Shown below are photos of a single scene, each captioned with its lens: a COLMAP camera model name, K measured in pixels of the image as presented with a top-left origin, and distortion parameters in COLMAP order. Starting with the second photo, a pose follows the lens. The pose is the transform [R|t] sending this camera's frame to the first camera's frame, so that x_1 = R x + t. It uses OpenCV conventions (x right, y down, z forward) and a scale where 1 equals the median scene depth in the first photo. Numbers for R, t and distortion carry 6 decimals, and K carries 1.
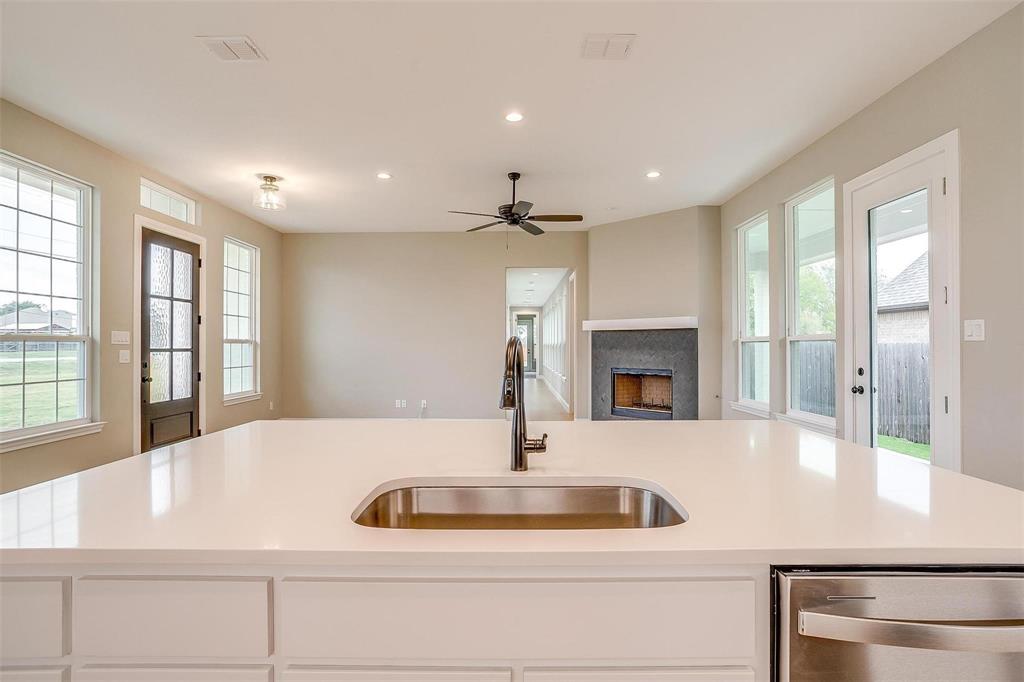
lens RADIAL K [[499.4, 0, 511.0], [0, 499.4, 345.9], [0, 0, 1]] dist [-0.030341, 0.012454]
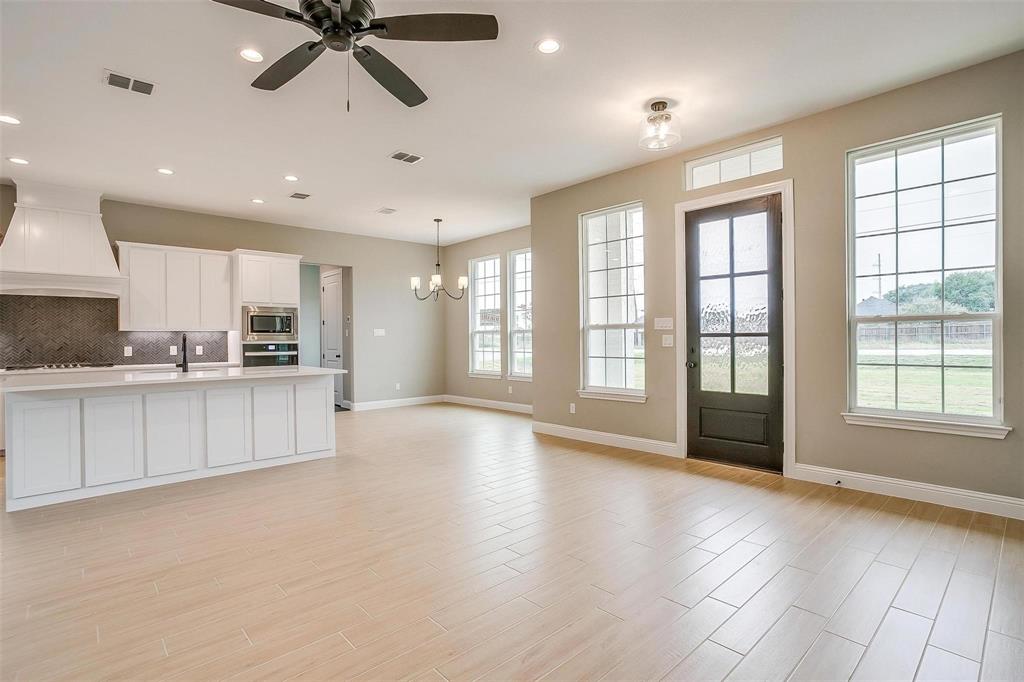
lens RADIAL K [[499.4, 0, 520.9], [0, 499.4, 337.9], [0, 0, 1]] dist [-0.030341, 0.012454]
pose [[-0.720250, 0.009037, -0.693656, 0.172591], [0.010387, 0.999944, 0.002242, 0.007657], [0.693637, -0.005590, -0.720303, 1.291474]]
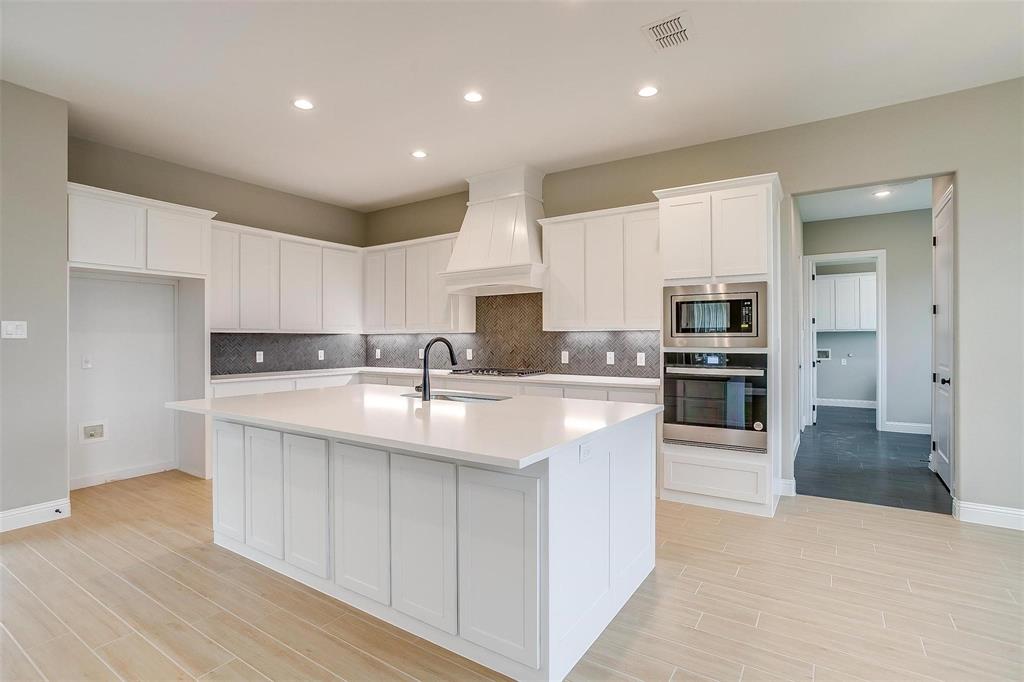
lens RADIAL K [[499.4, 0, 511.8], [0, 499.4, 337.3], [0, 0, 1]] dist [-0.030341, 0.012454]
pose [[-0.829919, 0.006883, 0.557841, -0.382807], [0.005529, 0.999976, -0.004112, -0.001383], [-0.557856, -0.000328, -0.829938, 0.663106]]
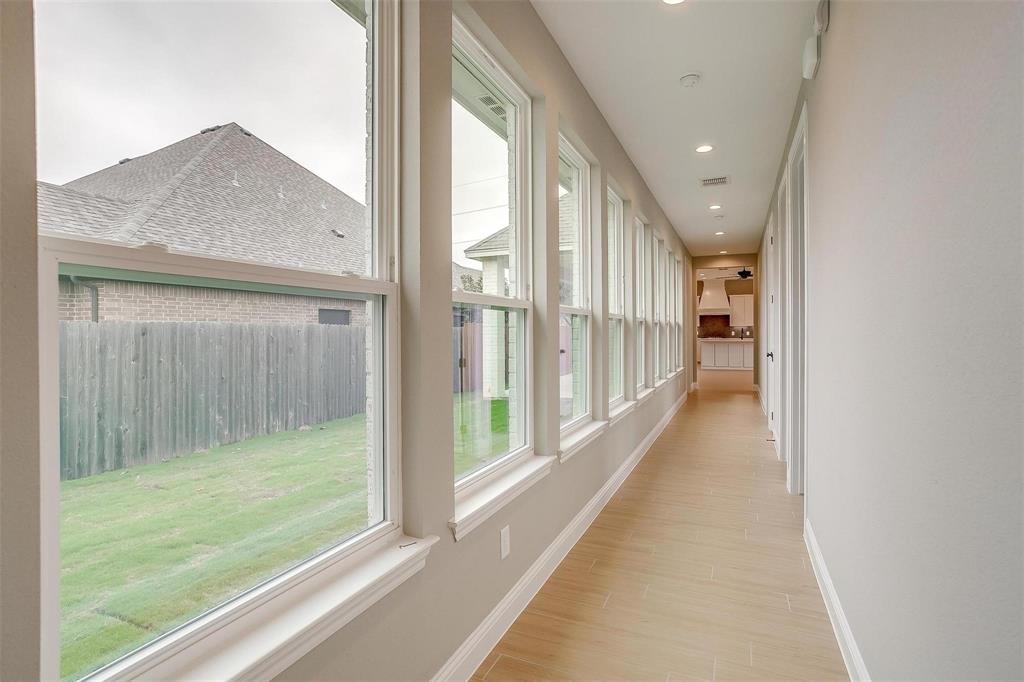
lens RADIAL K [[499.4, 0, 510.7], [0, 499.4, 334.8], [0, 0, 1]] dist [-0.030341, 0.012454]
pose [[-0.911030, 0.005729, 0.412300, 0.026036], [0.003905, 0.999979, -0.005266, 0.051072], [-0.412321, -0.003188, -0.911033, 3.326605]]
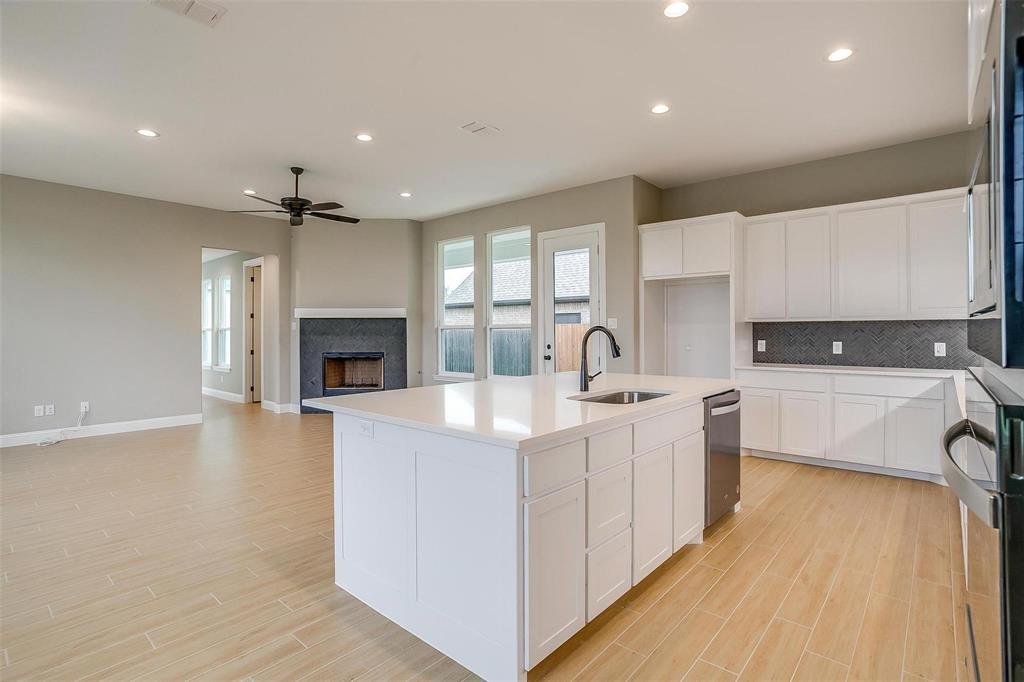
lens RADIAL K [[499.4, 0, 522.3], [0, 499.4, 335.9], [0, 0, 1]] dist [-0.030341, 0.012454]
pose [[0.661425, -0.008028, 0.749968, -0.447455], [0.003643, 0.999965, 0.007491, 0.001240], [-0.750002, -0.002223, 0.661432, -0.045313]]
